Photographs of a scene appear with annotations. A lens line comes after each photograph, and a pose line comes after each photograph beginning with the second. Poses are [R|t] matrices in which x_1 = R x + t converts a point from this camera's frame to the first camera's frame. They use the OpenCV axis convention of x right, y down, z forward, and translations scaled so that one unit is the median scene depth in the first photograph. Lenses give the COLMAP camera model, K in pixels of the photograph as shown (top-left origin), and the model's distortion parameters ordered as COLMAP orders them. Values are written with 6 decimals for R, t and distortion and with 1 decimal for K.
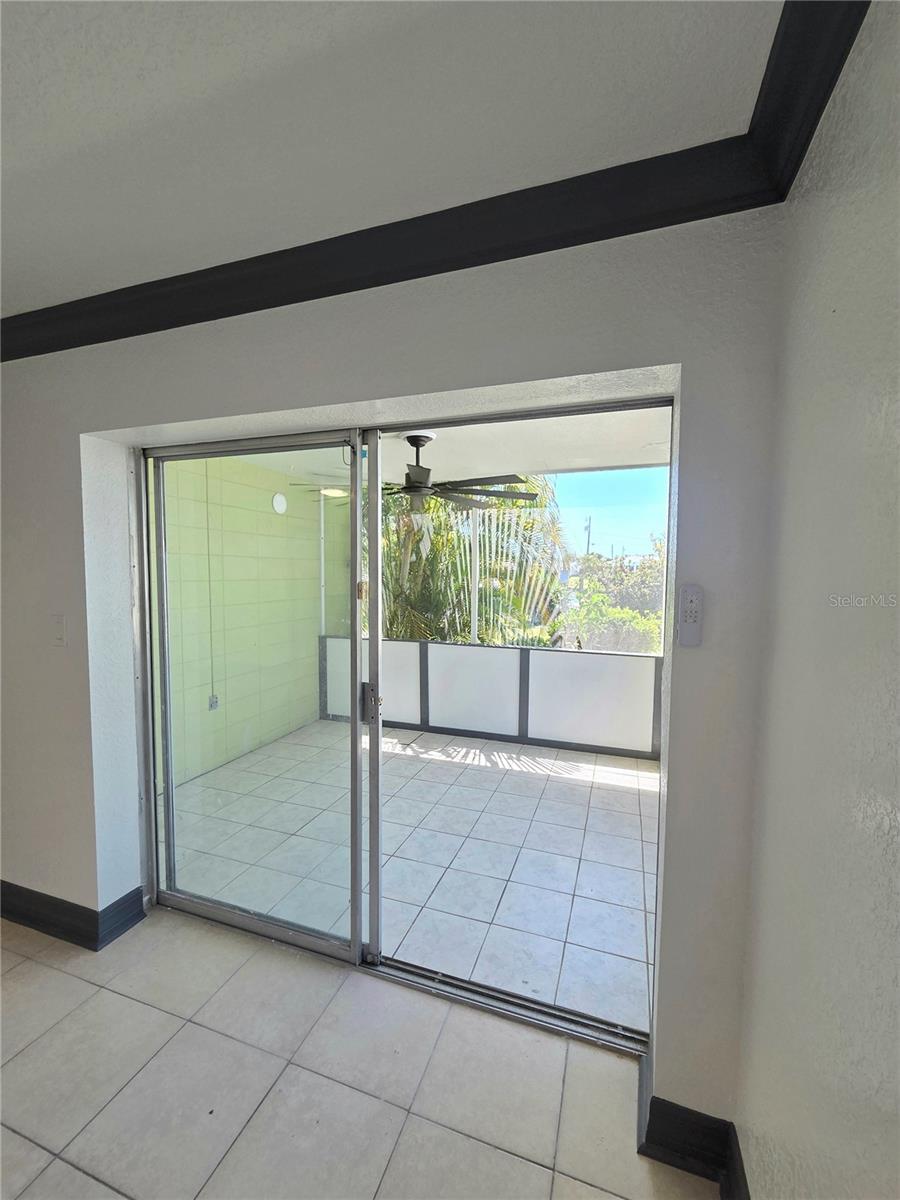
lens RADIAL K [[494.9, 0, 456.2], [0, 494.9, 598.5], [0, 0, 1]] dist [0.003852, 0.000968]
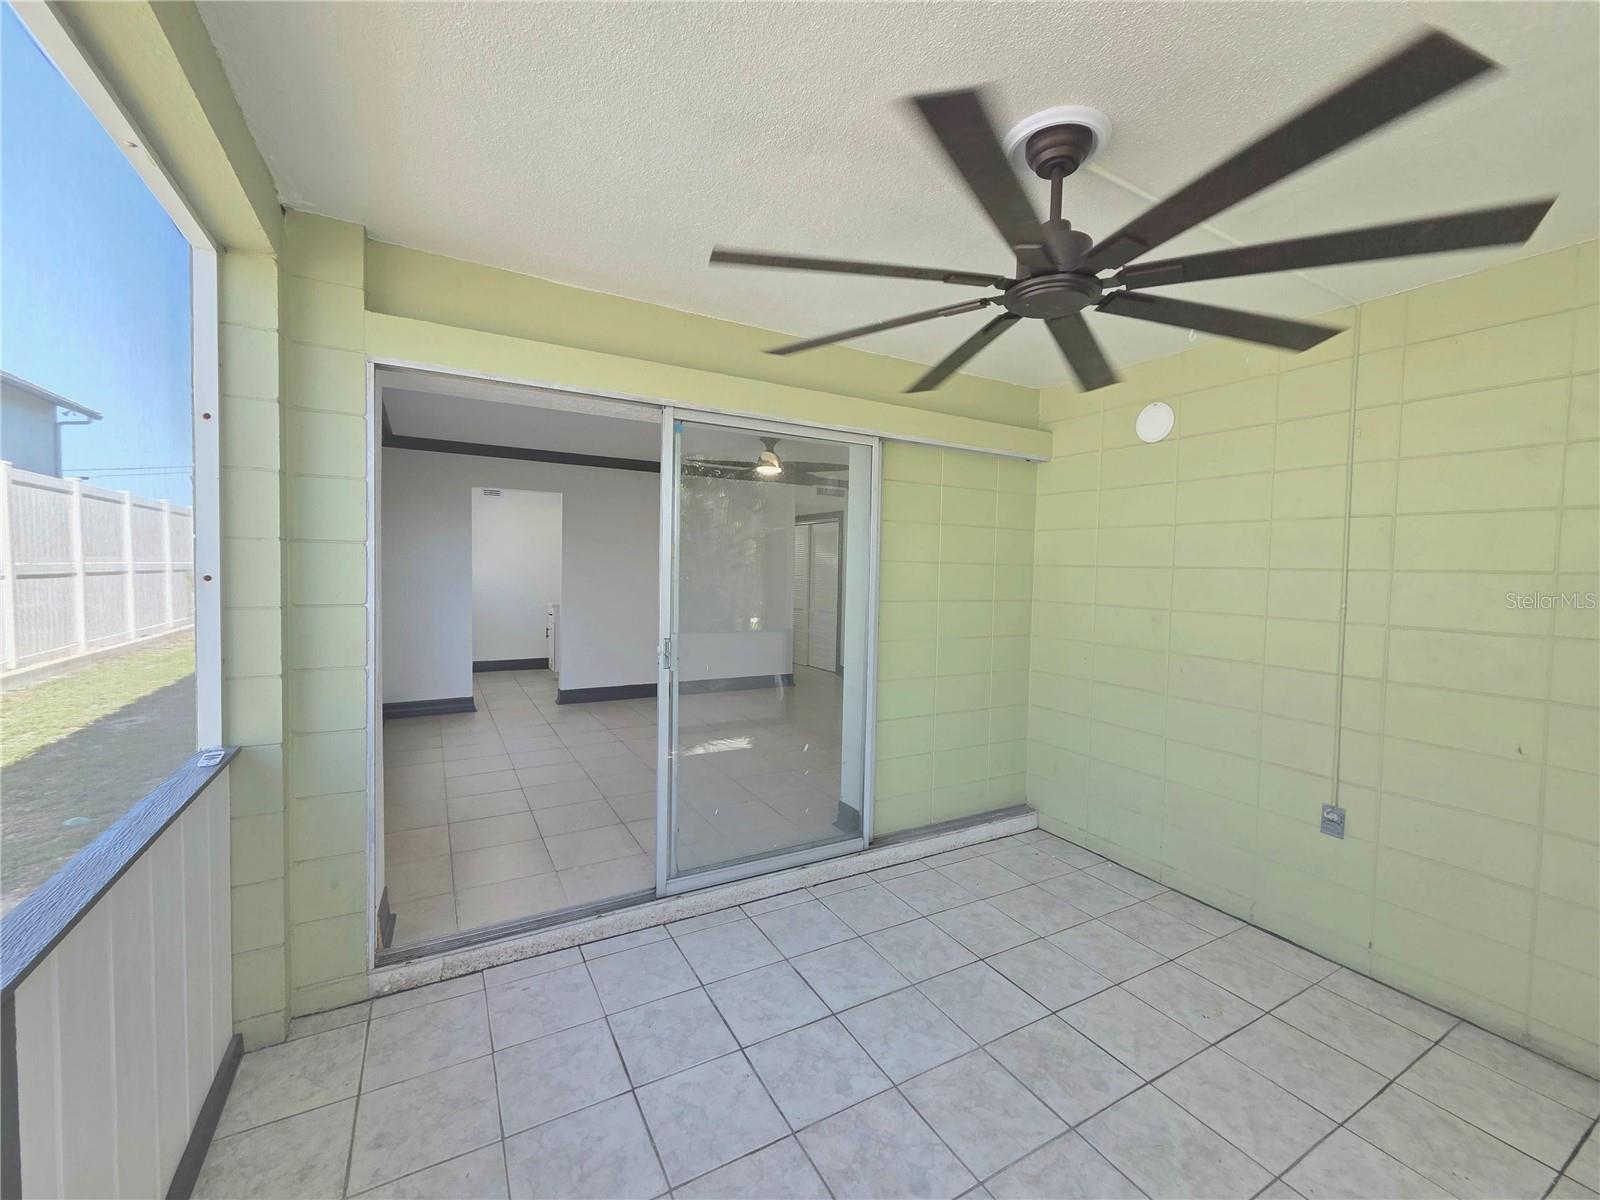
lens RADIAL K [[659.9, 0, 797.0], [0, 659.9, 591.0], [0, 0, 1]] dist [0.003852, 0.000968]
pose [[-0.664659, 0.006089, -0.747122, 0.380086], [-0.069425, 0.995137, 0.069874, -0.025723], [0.743914, 0.098311, -0.661004, 1.133930]]
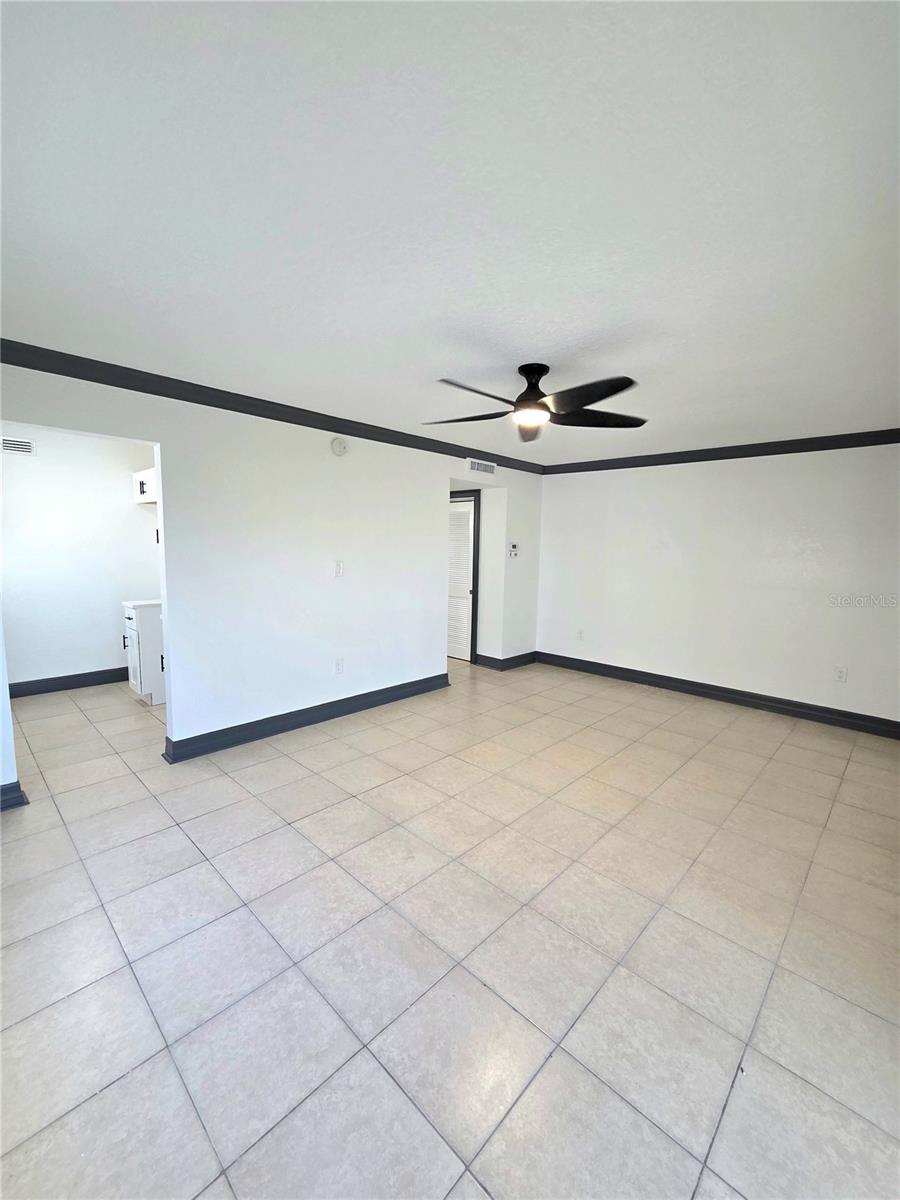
lens RADIAL K [[494.9, 0, 456.2], [0, 494.9, 598.5], [0, 0, 1]] dist [0.003852, 0.000968]
pose [[-0.415491, 0.086165, -0.905507, 0.052852], [-0.077100, 0.988584, 0.129447, -0.005885], [0.906324, 0.123599, -0.404104, 0.296843]]
